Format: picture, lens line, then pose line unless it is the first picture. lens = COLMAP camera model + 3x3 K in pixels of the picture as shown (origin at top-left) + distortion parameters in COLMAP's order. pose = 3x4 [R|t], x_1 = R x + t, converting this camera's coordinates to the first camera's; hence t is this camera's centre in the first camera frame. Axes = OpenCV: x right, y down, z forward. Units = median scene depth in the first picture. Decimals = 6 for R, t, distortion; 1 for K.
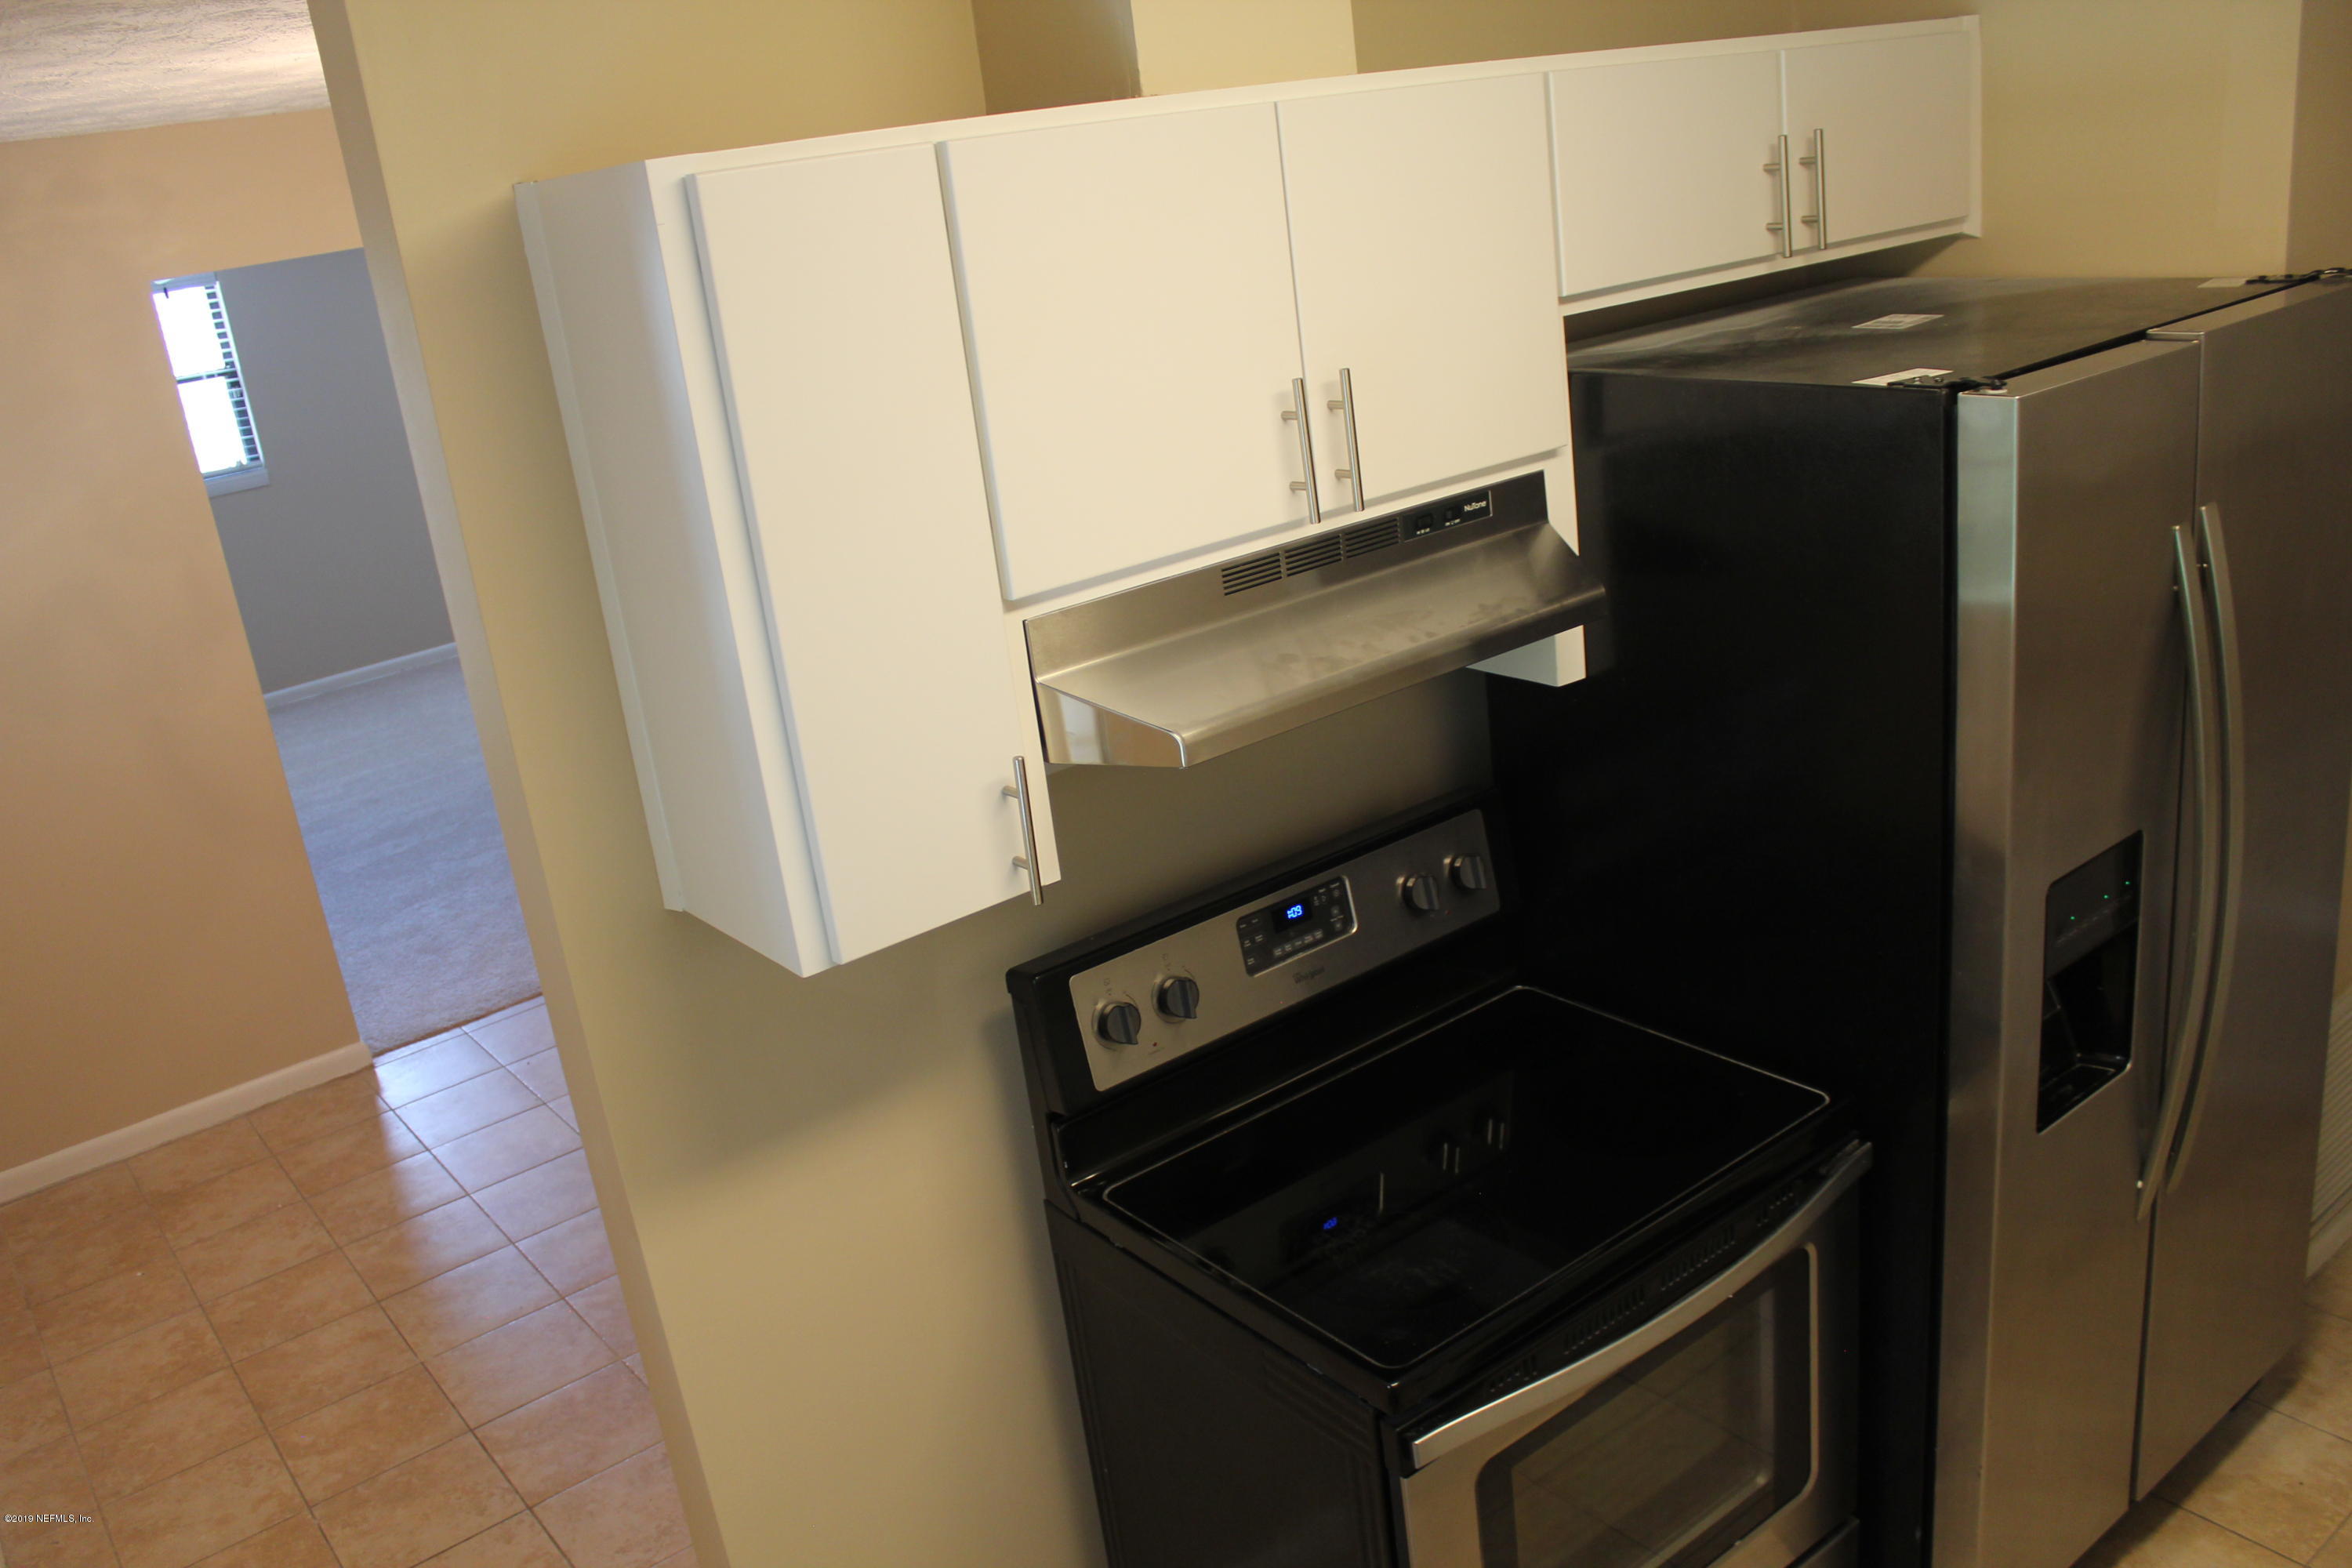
lens RADIAL K [[1965.9, 0, 1152.0], [0, 1965.9, 779.0], [0, 0, 1]] dist [-0.151651, 0.131232]
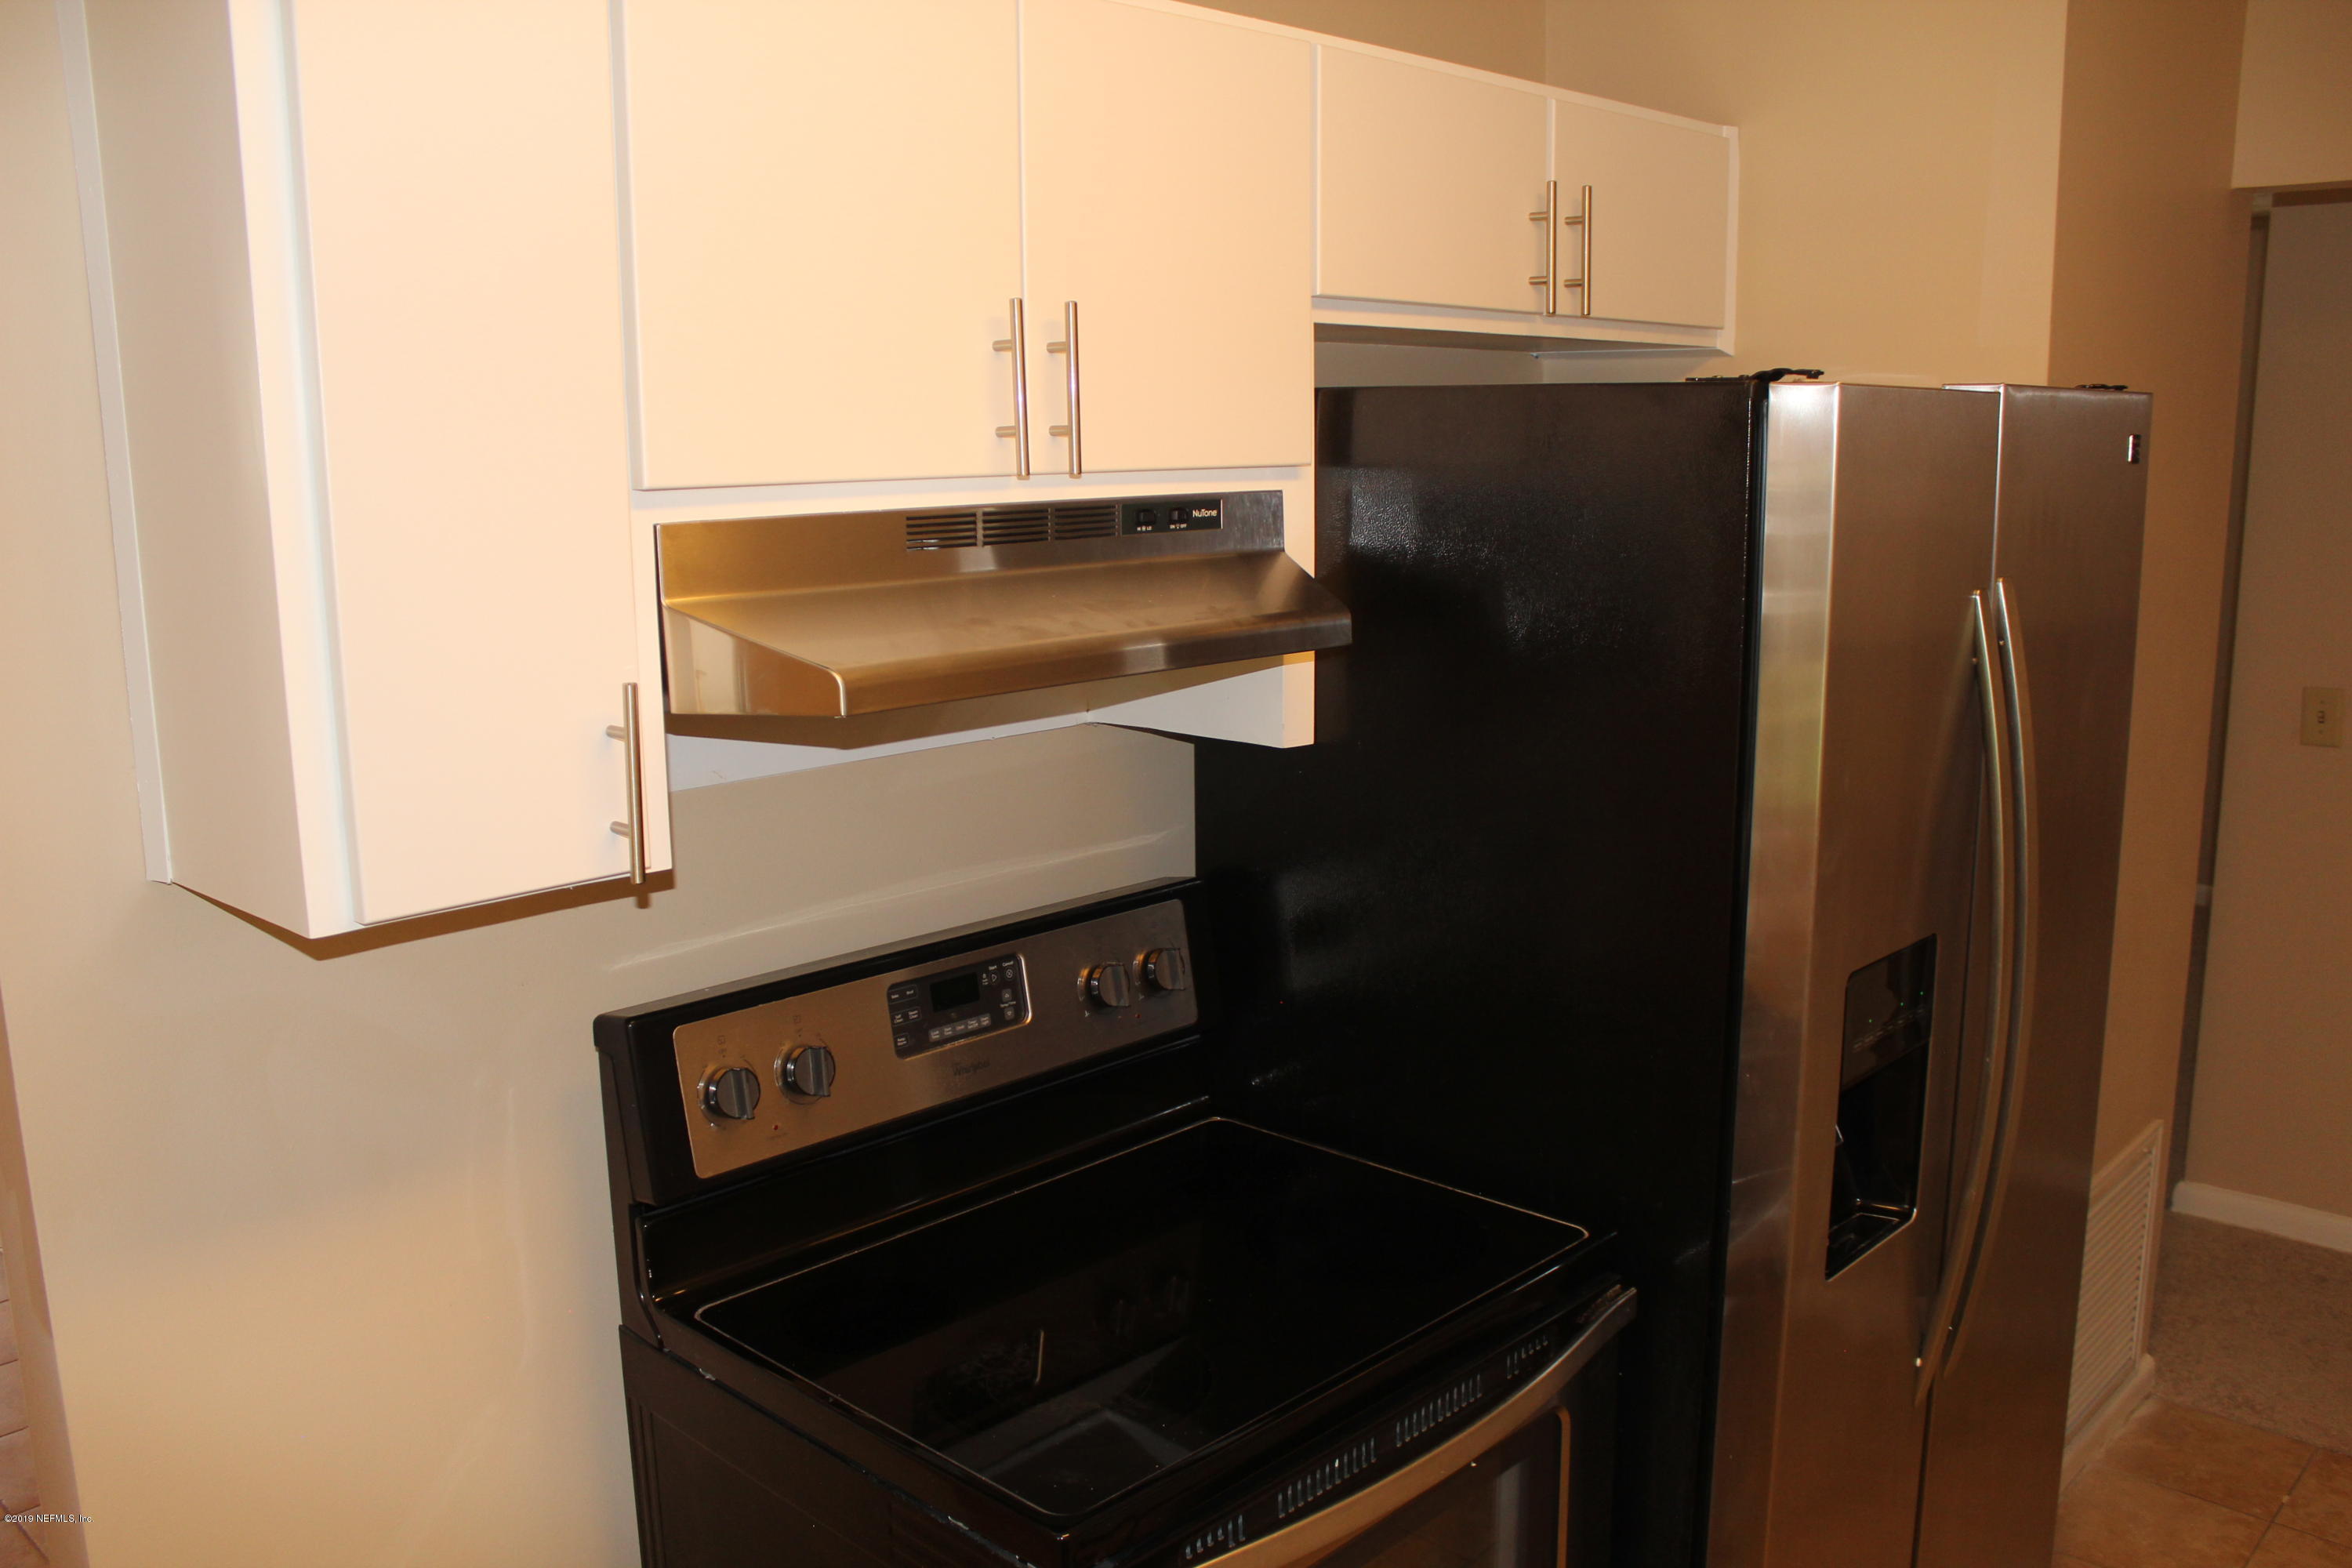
lens RADIAL K [[1965.9, 0, 1152.0], [0, 1965.9, 779.0], [0, 0, 1]] dist [-0.151651, 0.131232]
pose [[0.982053, 0.082510, 0.169600, 0.006046], [-0.054848, 0.985305, -0.161758, 0.116375], [-0.180454, 0.149552, 0.972147, 0.182992]]
